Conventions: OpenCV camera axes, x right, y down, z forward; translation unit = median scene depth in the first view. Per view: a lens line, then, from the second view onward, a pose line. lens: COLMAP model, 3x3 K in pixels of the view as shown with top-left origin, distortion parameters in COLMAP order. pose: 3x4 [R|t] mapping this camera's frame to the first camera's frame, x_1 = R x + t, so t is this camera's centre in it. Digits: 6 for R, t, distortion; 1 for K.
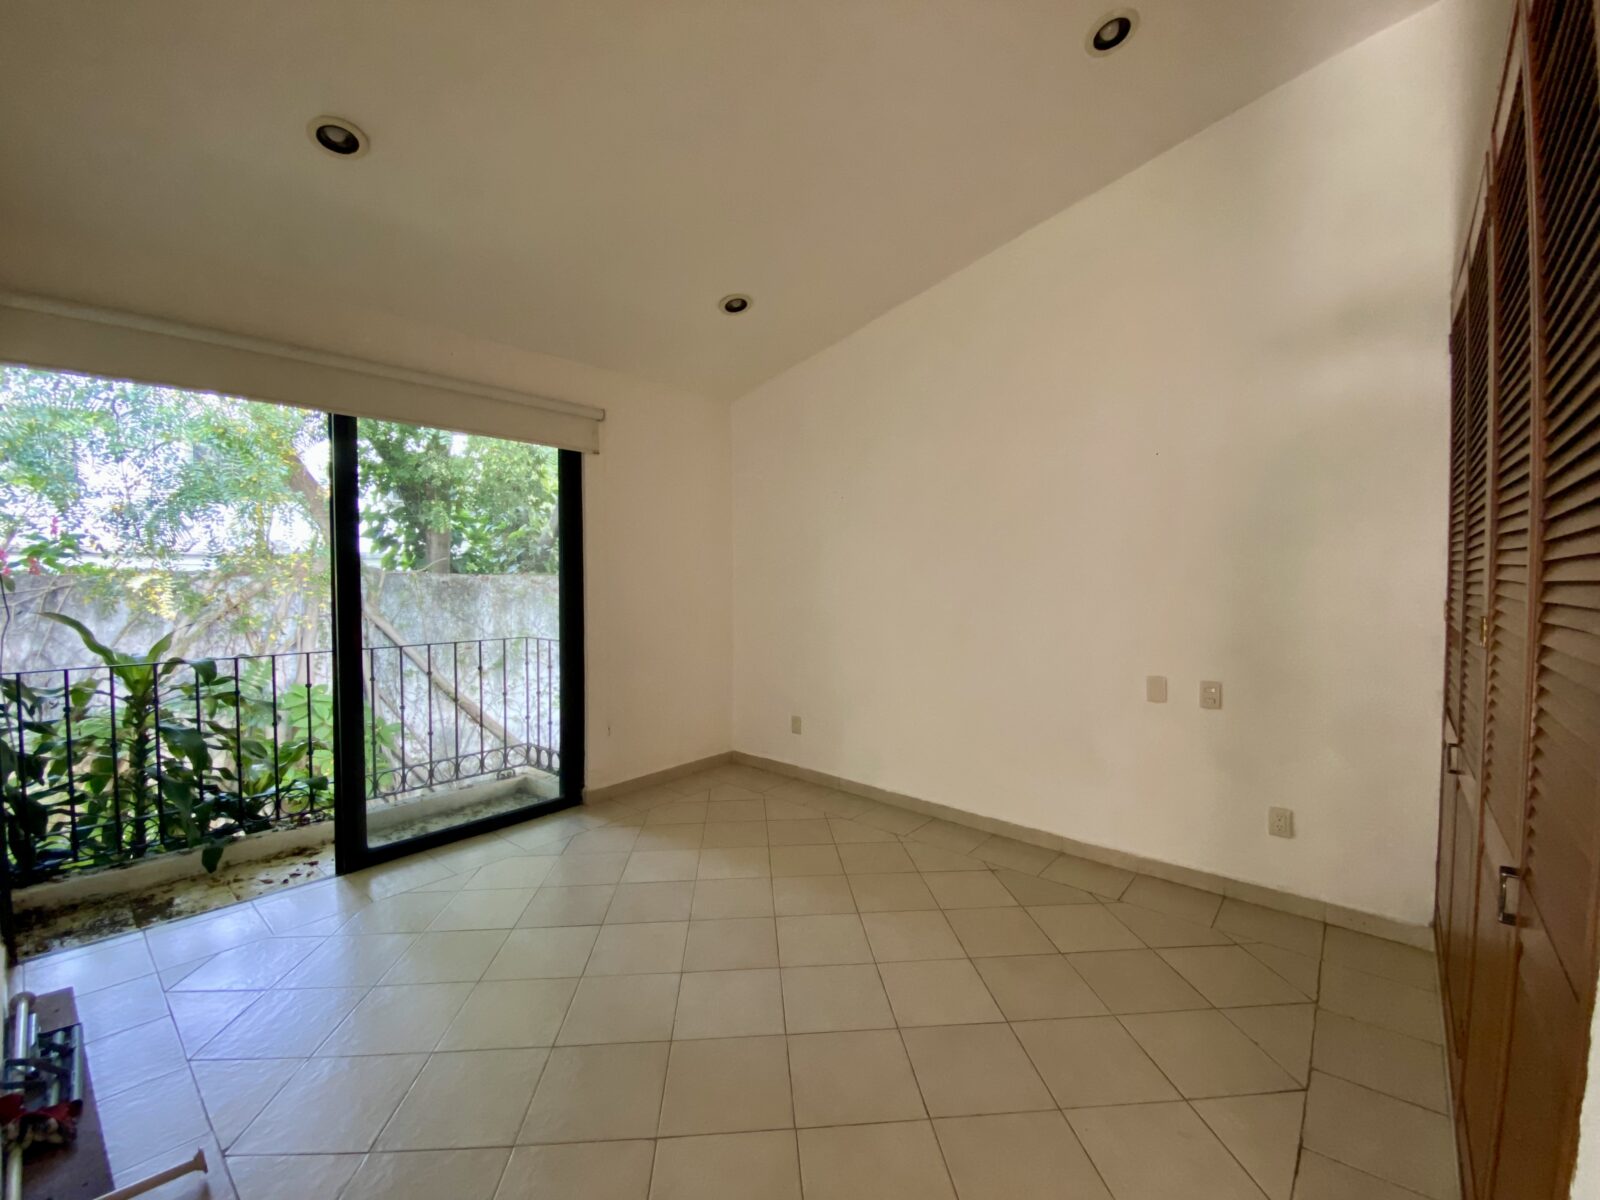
lens RADIAL K [[659.1, 0, 797.0], [0, 659.1, 594.0], [0, 0, 1]] dist [0.026370, -0.017257]
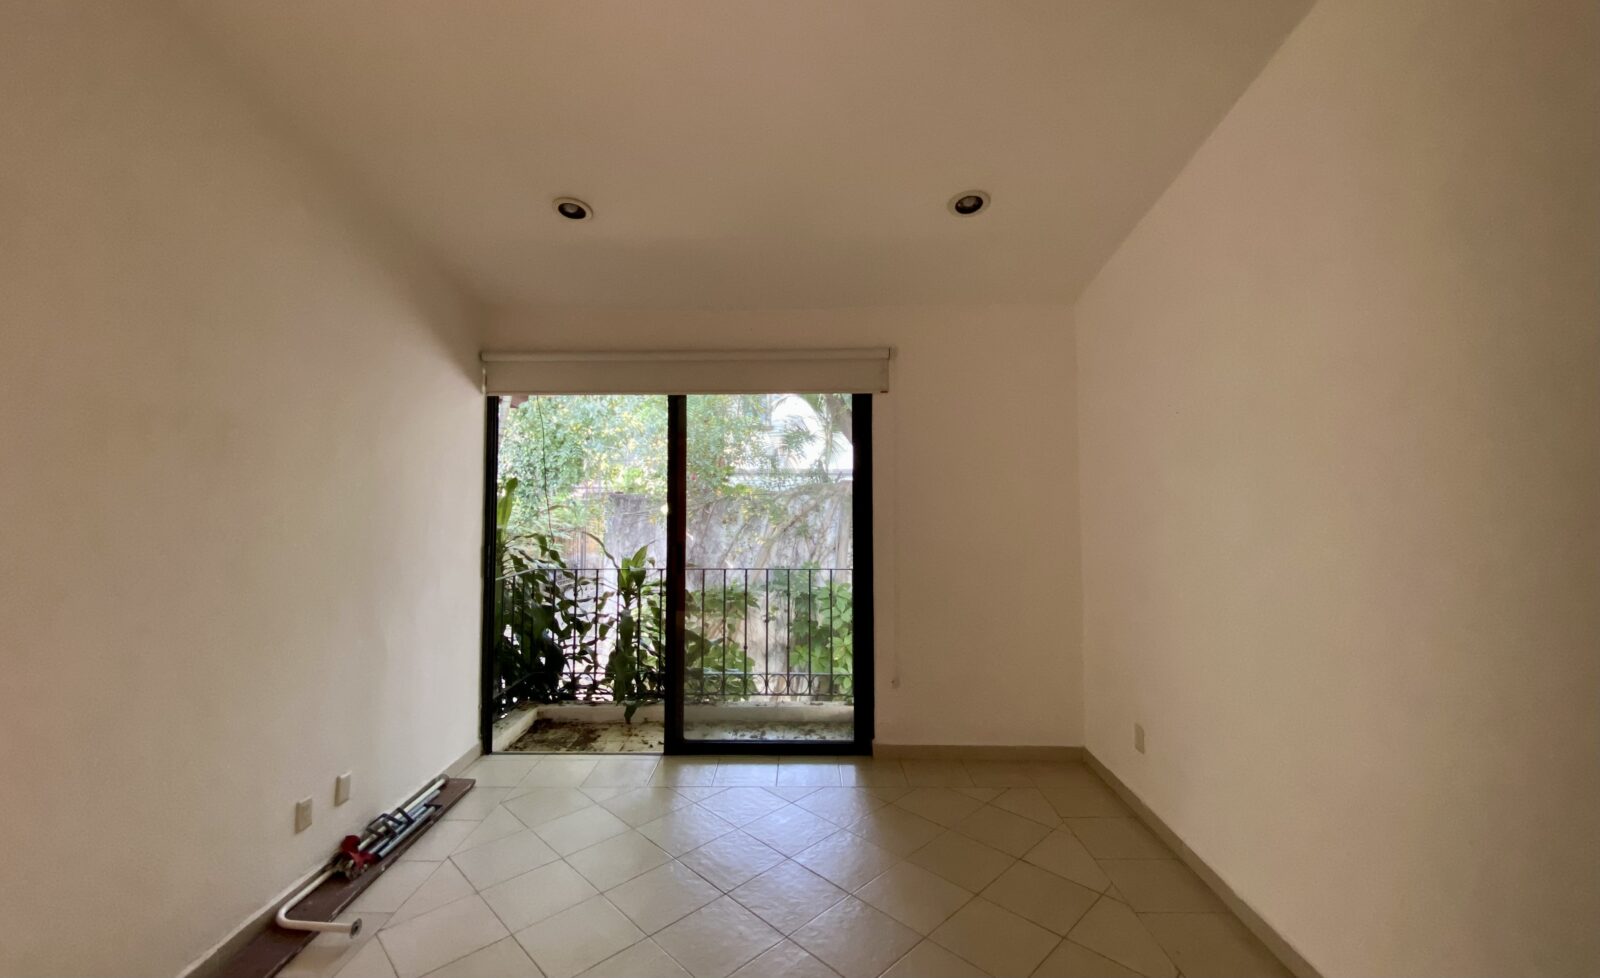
lens RADIAL K [[661.6, 0, 798.6], [0, 661.6, 456.8], [0, 0, 1]] dist [0.034157, -0.000001]
pose [[0.632597, -0.030471, -0.773882, 0.383678], [-0.015861, 0.998506, -0.052281, -0.066742], [0.774319, 0.045347, 0.631169, 0.297160]]
